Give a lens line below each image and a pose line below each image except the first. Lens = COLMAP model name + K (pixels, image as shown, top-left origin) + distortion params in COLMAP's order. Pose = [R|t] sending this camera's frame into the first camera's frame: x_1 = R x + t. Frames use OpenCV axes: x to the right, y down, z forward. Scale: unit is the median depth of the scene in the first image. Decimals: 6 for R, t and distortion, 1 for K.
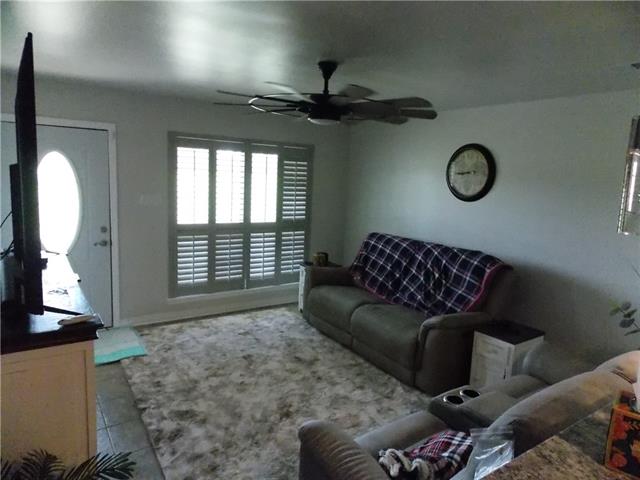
lens RADIAL K [[421.7, 0, 321.6], [0, 421.7, 232.0], [0, 0, 1]] dist [0.000203, -0.000719]
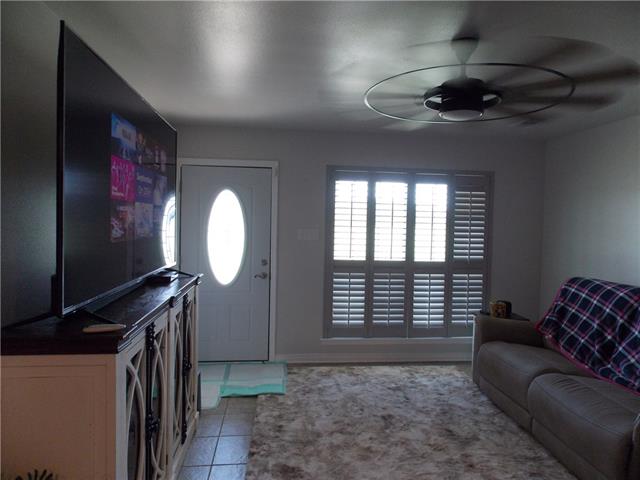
lens RADIAL K [[421.7, 0, 321.6], [0, 421.7, 232.0], [0, 0, 1]] dist [0.000203, -0.000719]
pose [[0.881485, -0.015558, -0.471956, 0.091821], [-0.044678, 0.992226, -0.116155, 0.032847], [0.470094, 0.123475, 0.873937, 0.150089]]
